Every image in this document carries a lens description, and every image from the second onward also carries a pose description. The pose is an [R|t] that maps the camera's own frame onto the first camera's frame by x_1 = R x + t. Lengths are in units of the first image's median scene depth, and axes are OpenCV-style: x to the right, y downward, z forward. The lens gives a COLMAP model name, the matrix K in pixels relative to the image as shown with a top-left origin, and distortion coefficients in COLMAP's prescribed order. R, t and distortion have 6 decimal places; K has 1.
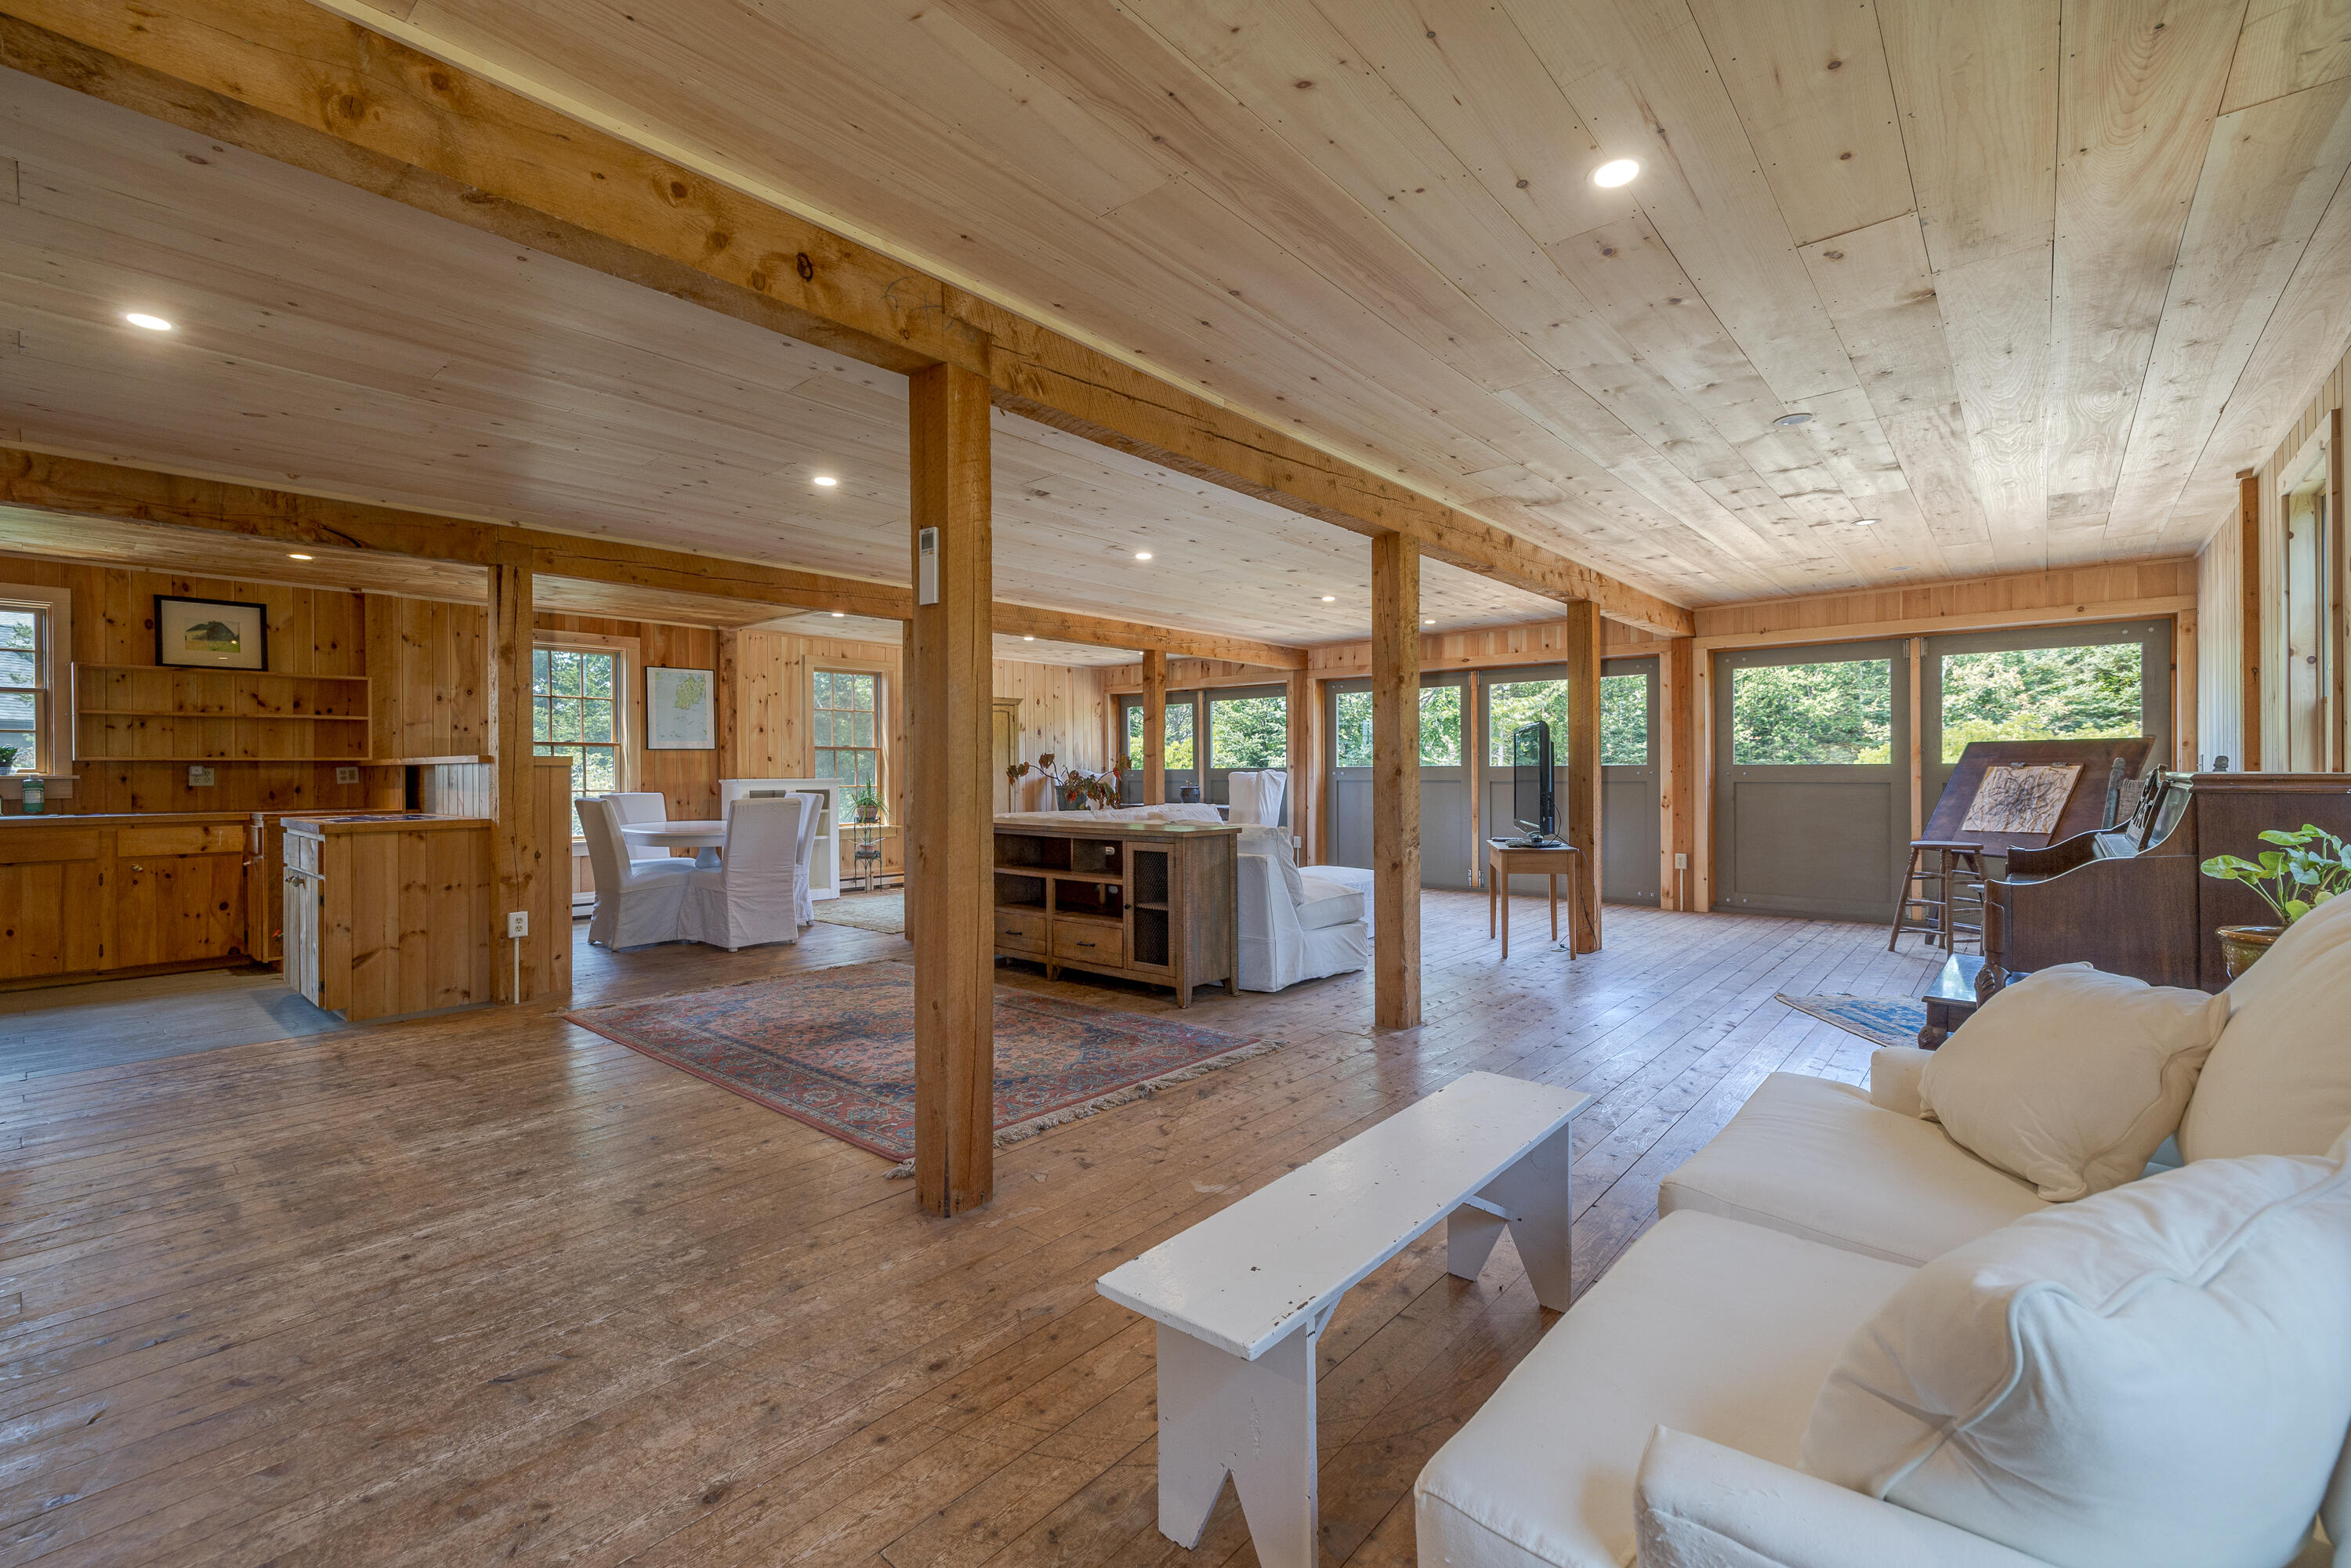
lens RADIAL K [[1002.2, 0, 1169.2], [0, 1002.2, 780.3], [0, 0, 1]] dist [0.001743, -0.000045]
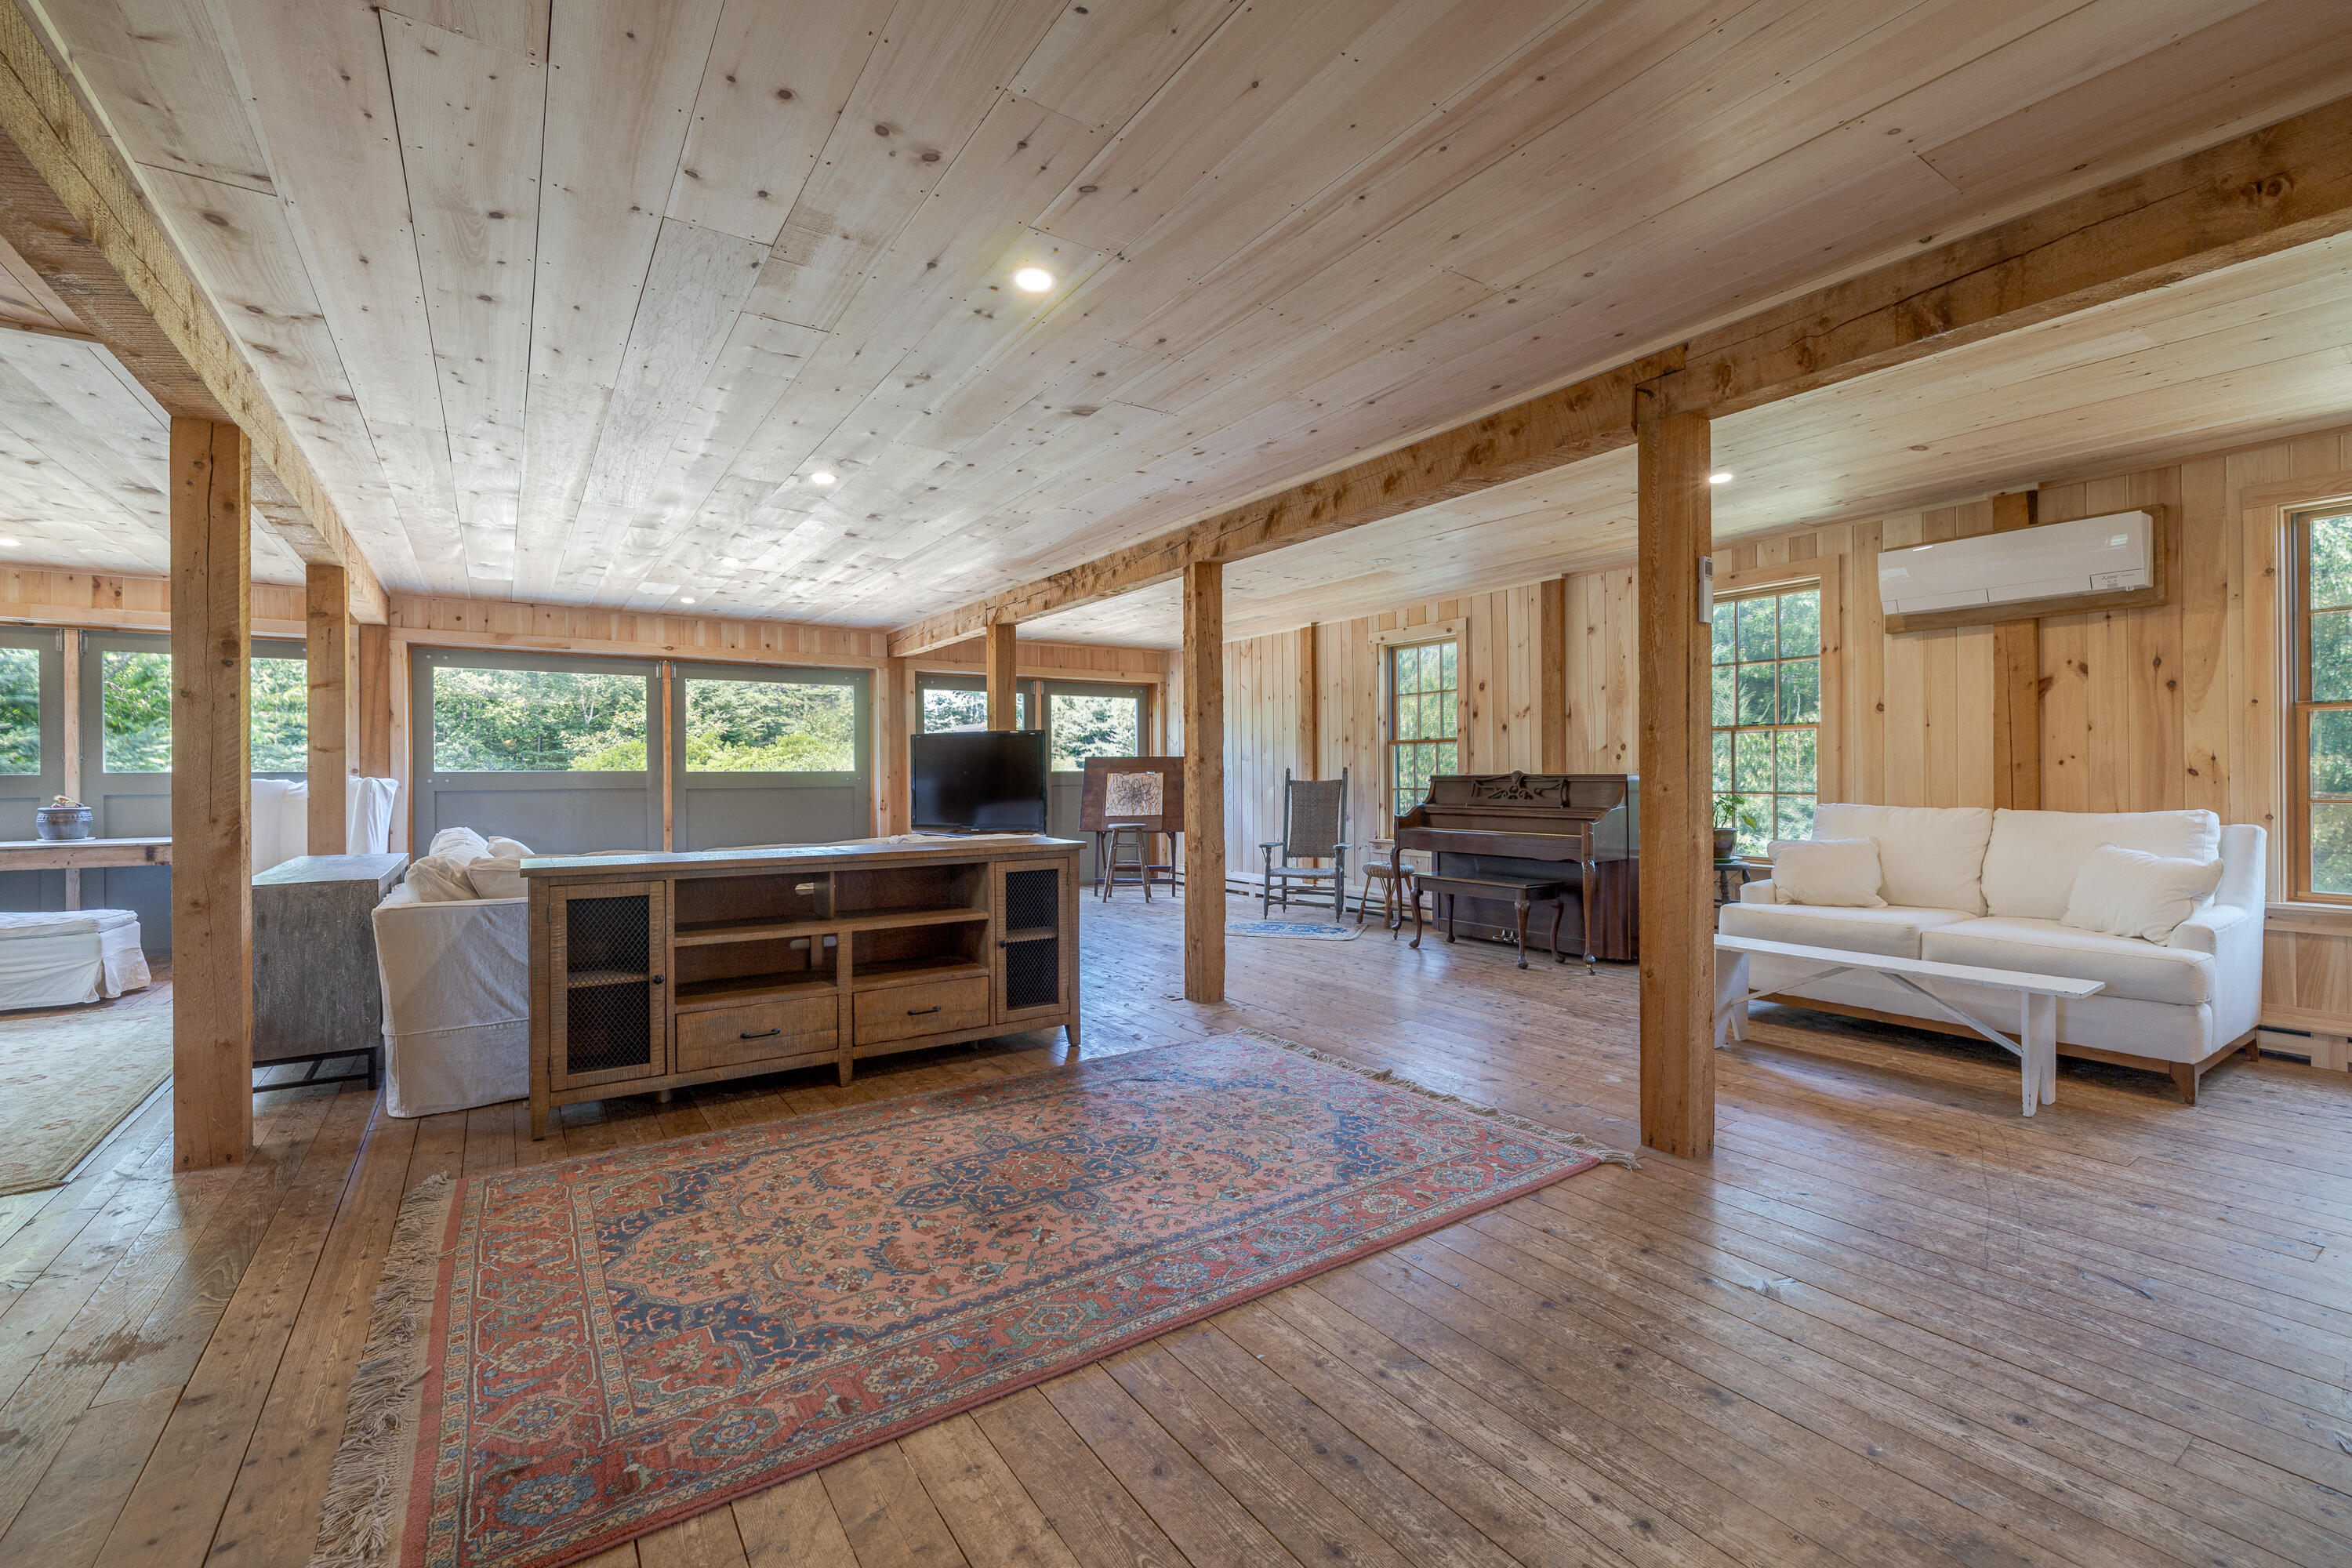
lens RADIAL K [[1002.7, 0, 1172.8], [0, 1002.7, 773.0], [0, 0, 1]] dist [0.001743, -0.000045]
pose [[0.253240, 0.004850, 0.967391, -0.795850], [0.012118, 0.999893, -0.008185, -0.001276], [-0.967328, 0.013795, 0.253154, 0.686056]]
